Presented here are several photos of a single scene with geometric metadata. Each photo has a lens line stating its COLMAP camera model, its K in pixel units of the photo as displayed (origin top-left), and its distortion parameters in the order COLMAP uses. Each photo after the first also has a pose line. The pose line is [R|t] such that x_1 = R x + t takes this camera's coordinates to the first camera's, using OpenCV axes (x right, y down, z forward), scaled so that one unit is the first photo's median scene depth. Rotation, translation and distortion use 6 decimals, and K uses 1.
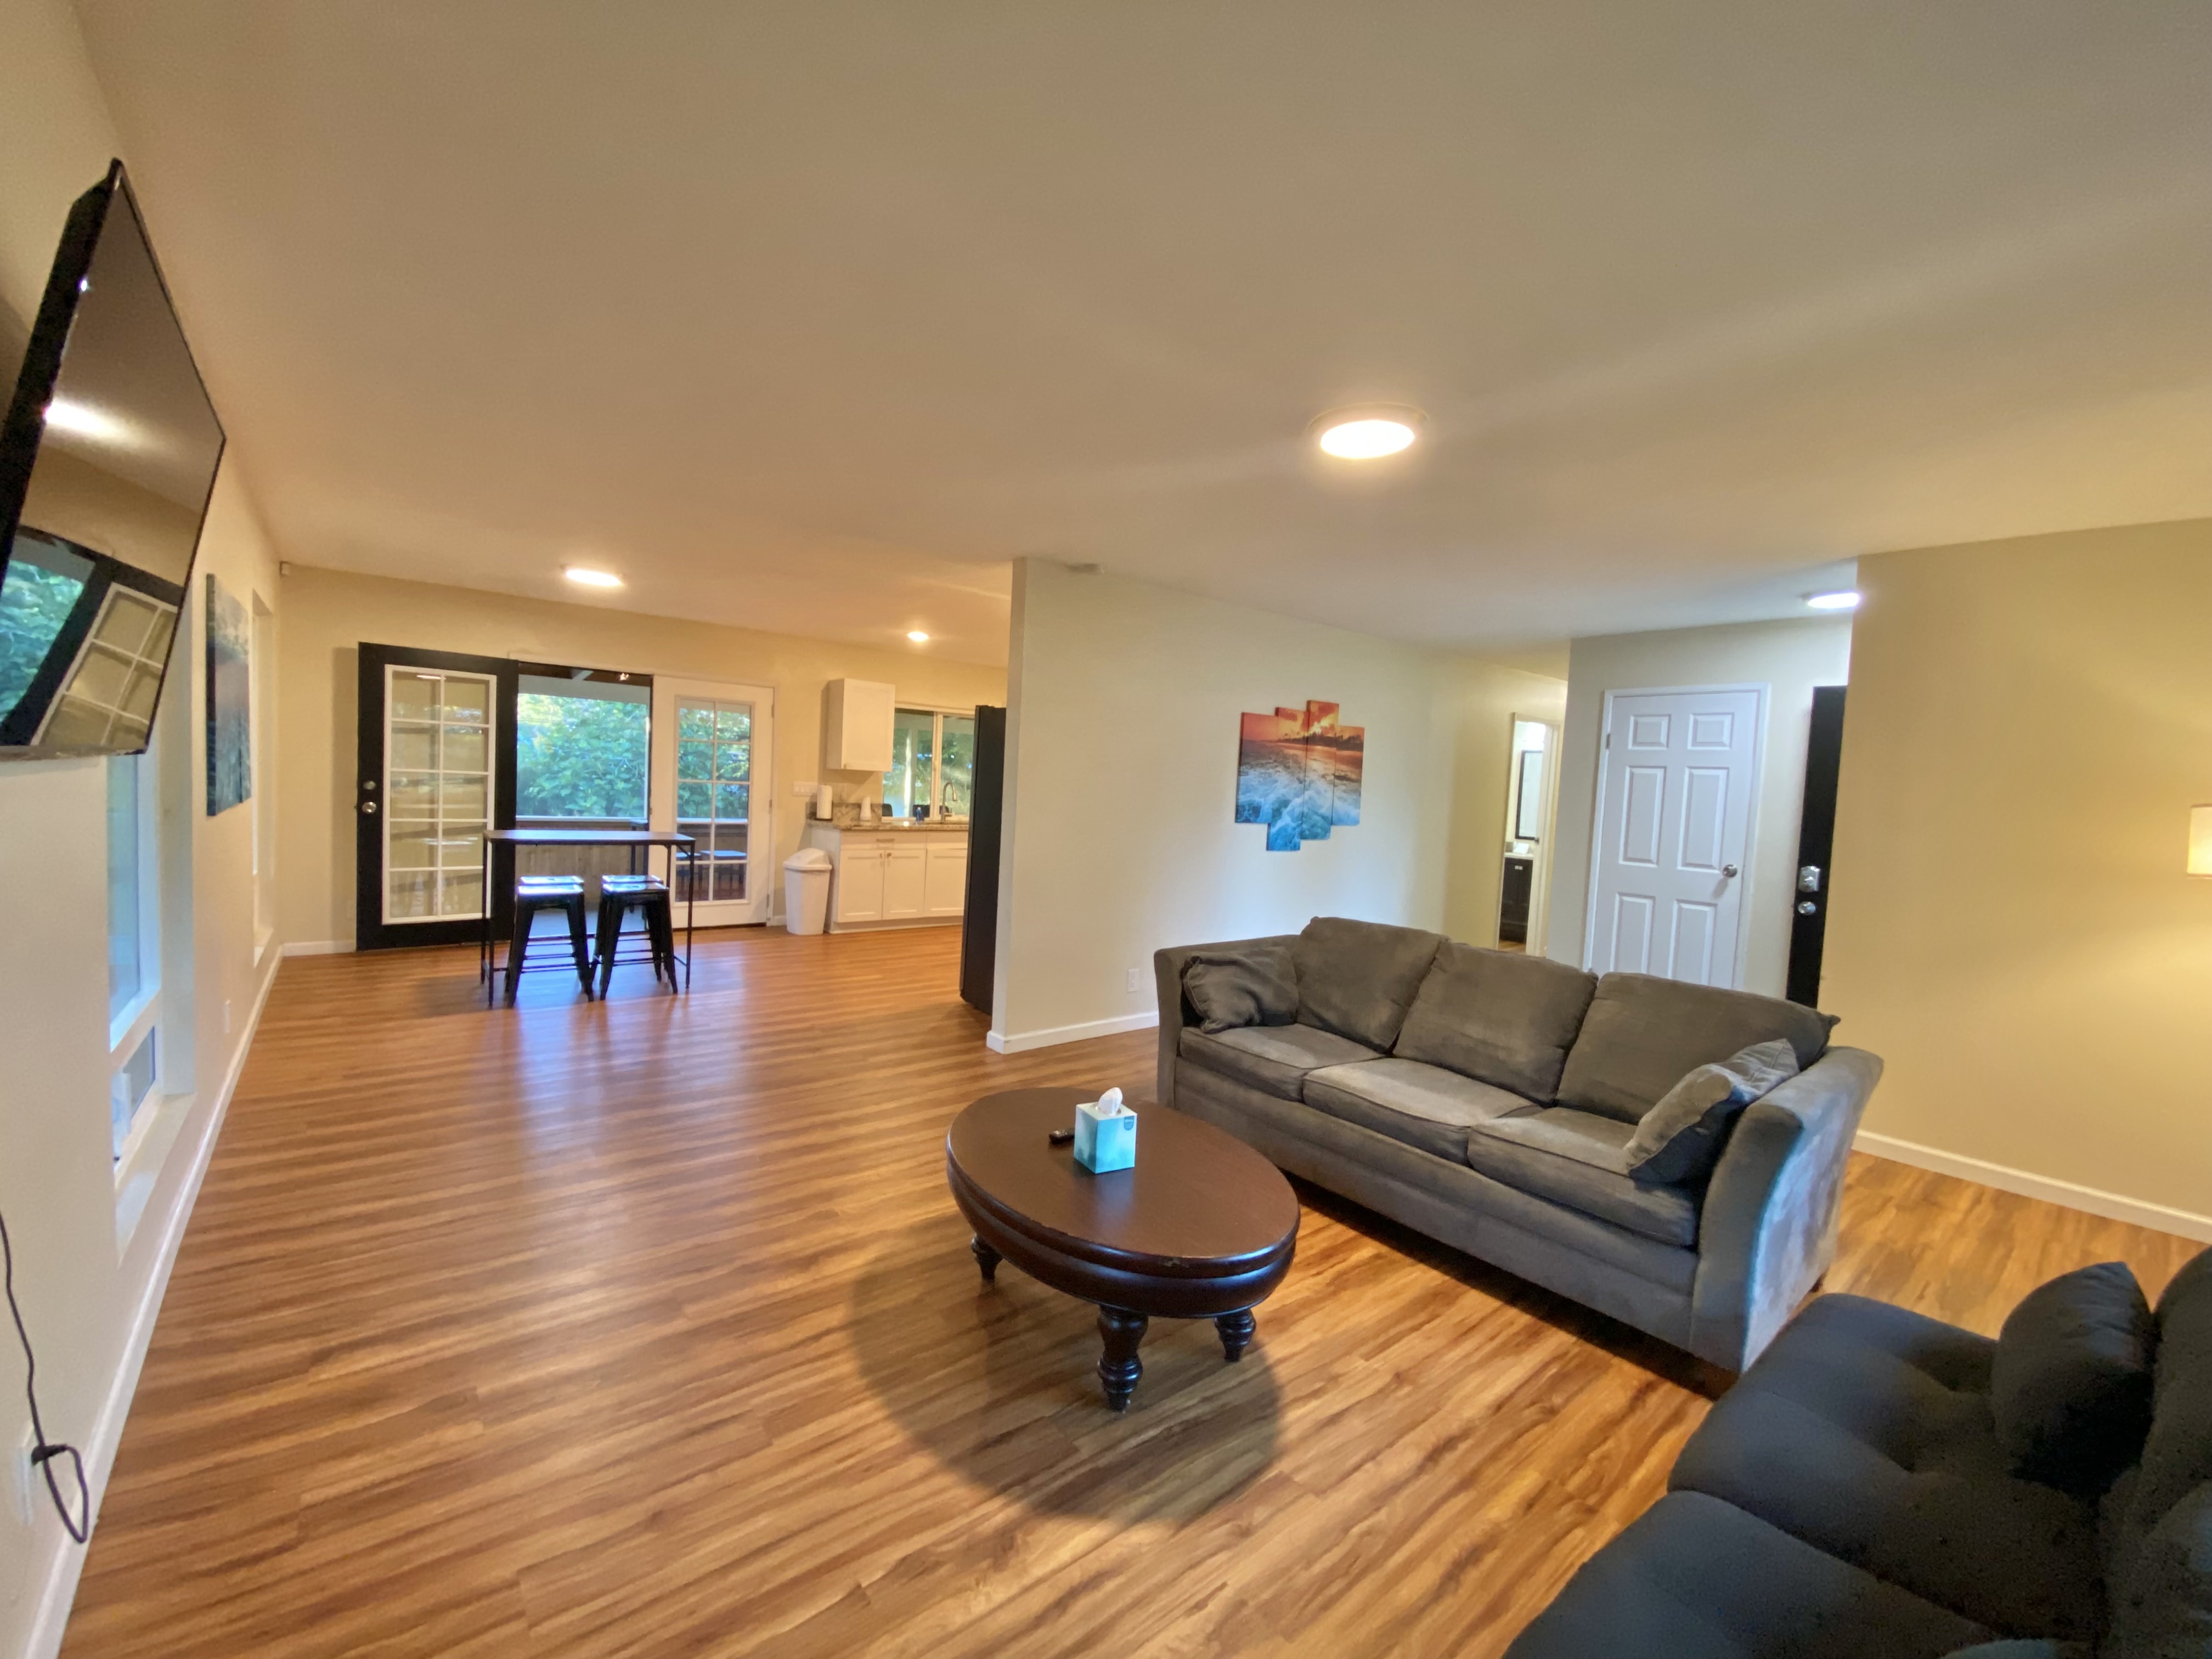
lens RADIAL K [[896.2, 0, 1108.0], [0, 896.2, 832.4], [0, 0, 1]] dist [0.032150, -0.028442]
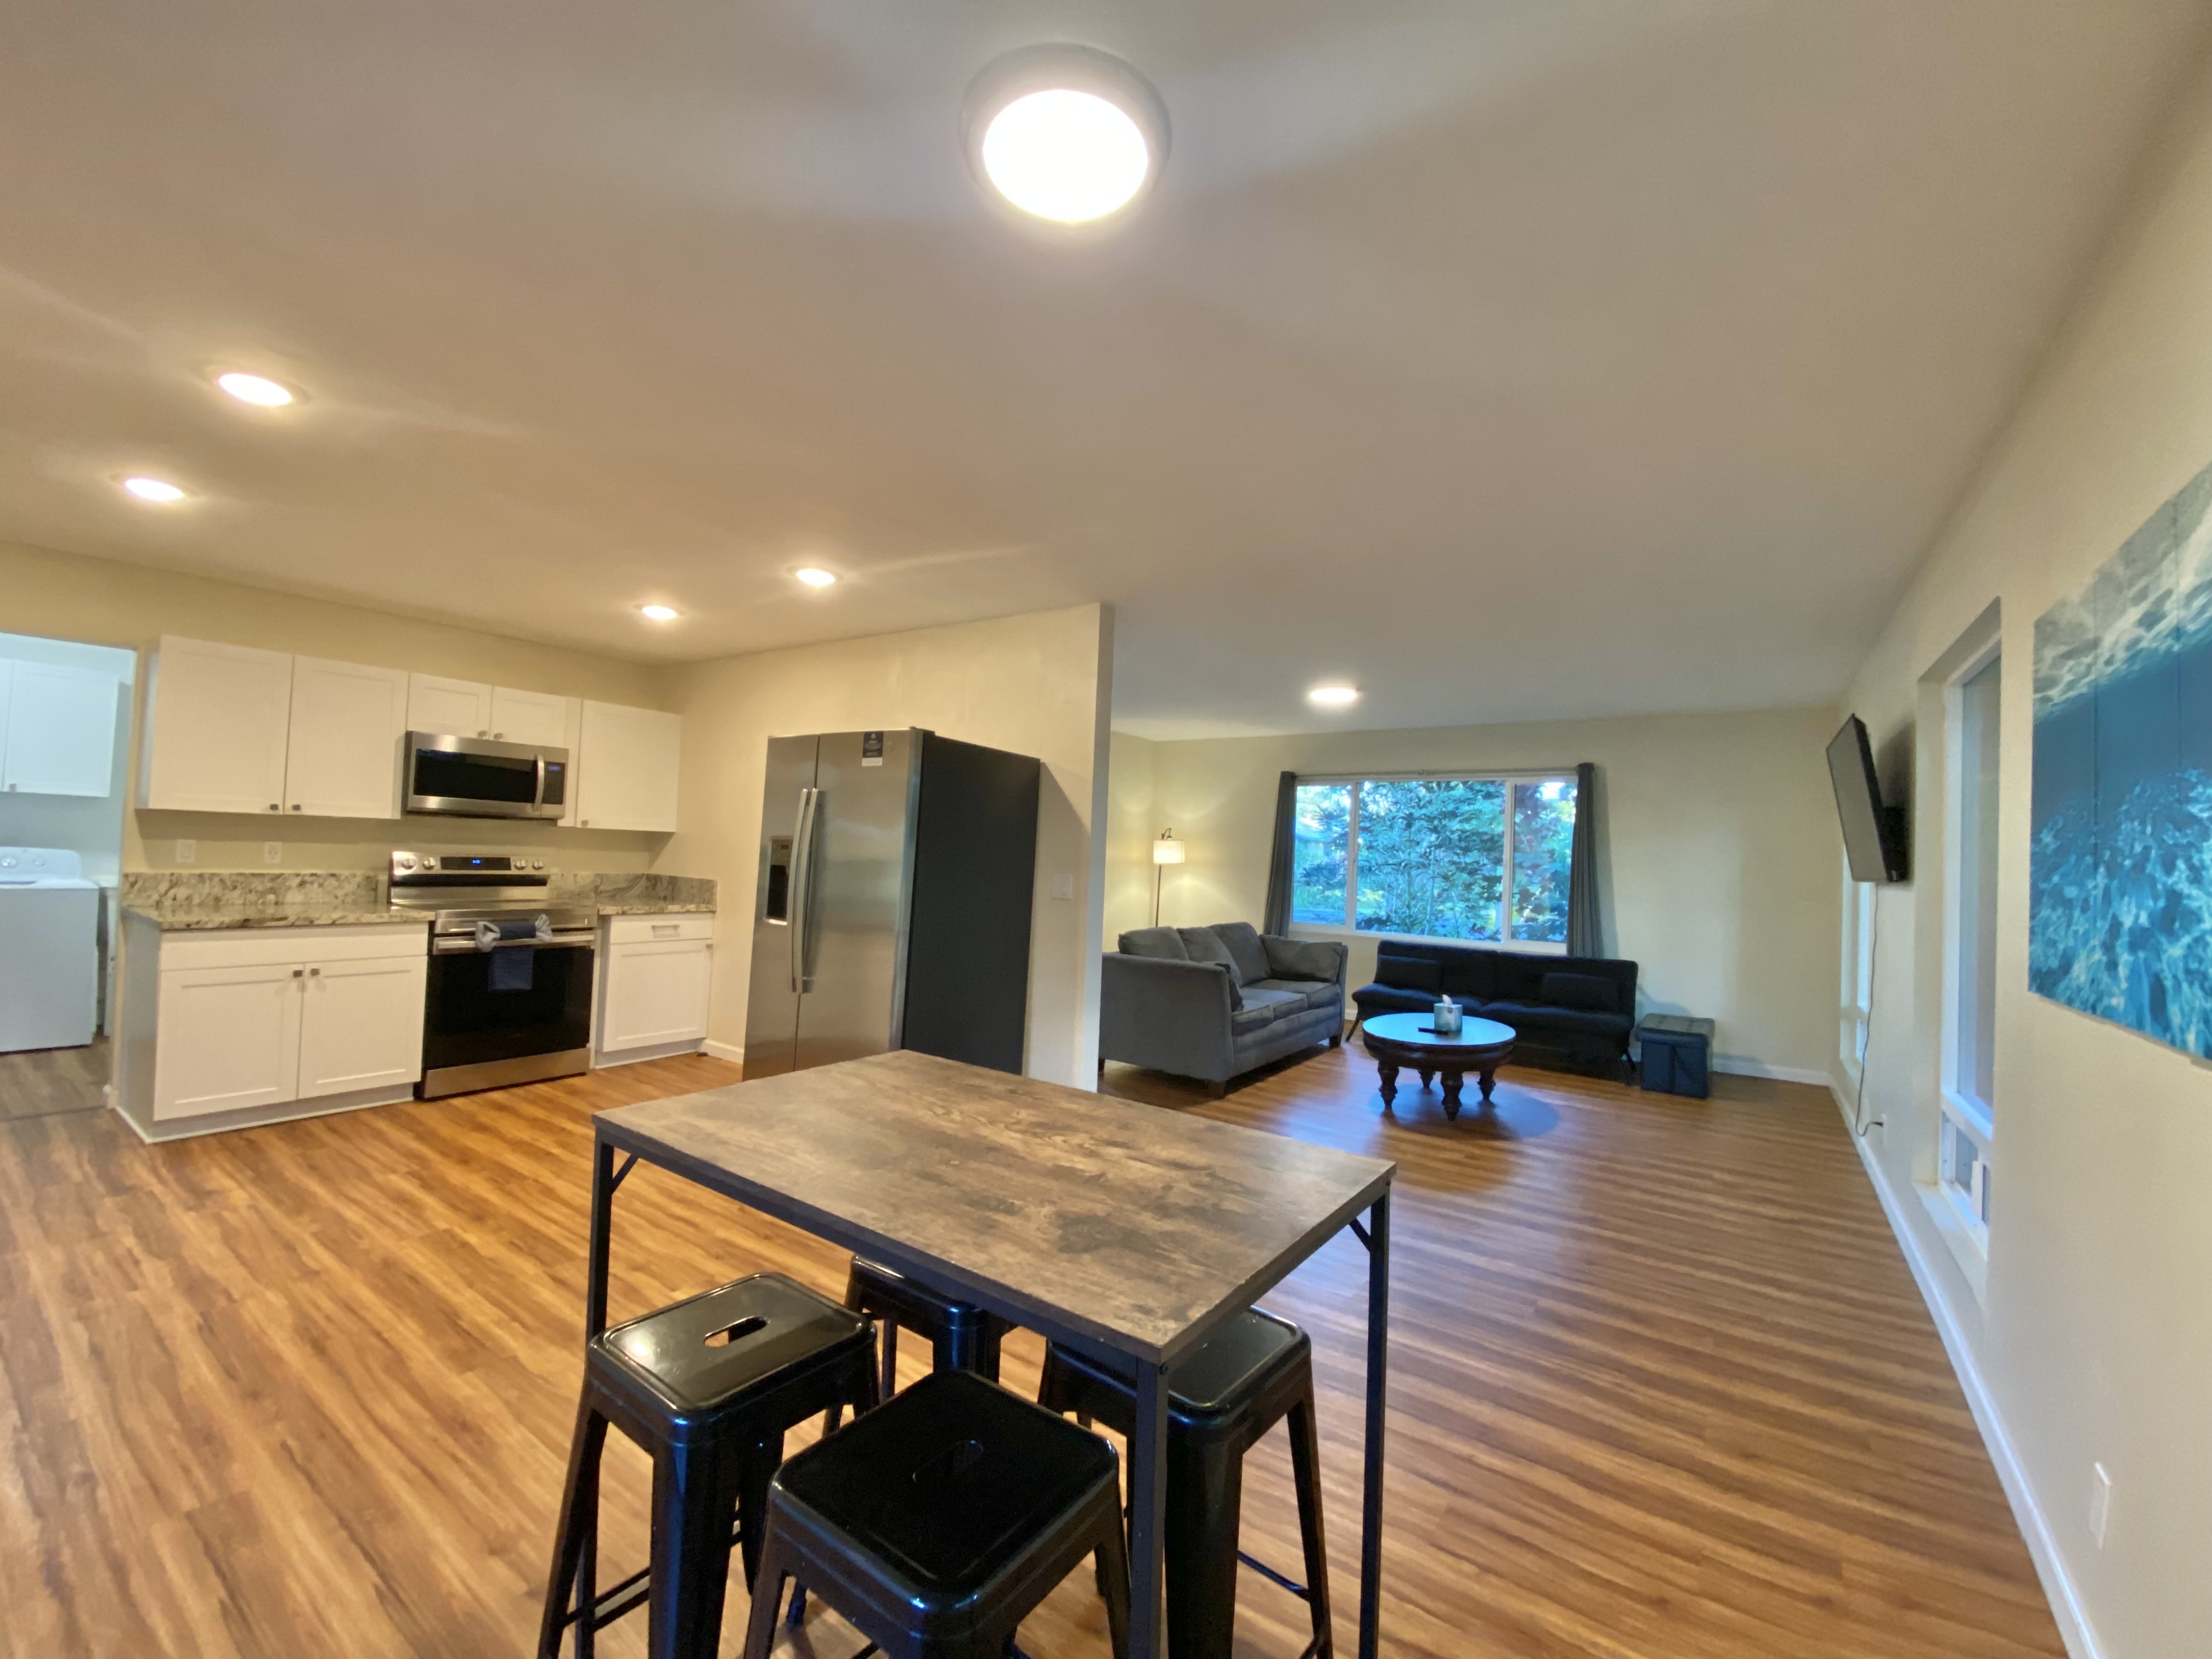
lens RADIAL K [[899.5, 0, 1110.9], [0, 899.5, 808.4], [0, 0, 1]] dist [0.000557, -0.011237]
pose [[-0.275727, -0.012150, 0.961159, -0.543105], [0.003921, 0.999898, 0.013764, -0.058469], [-0.961228, 0.007564, -0.275651, 0.684593]]
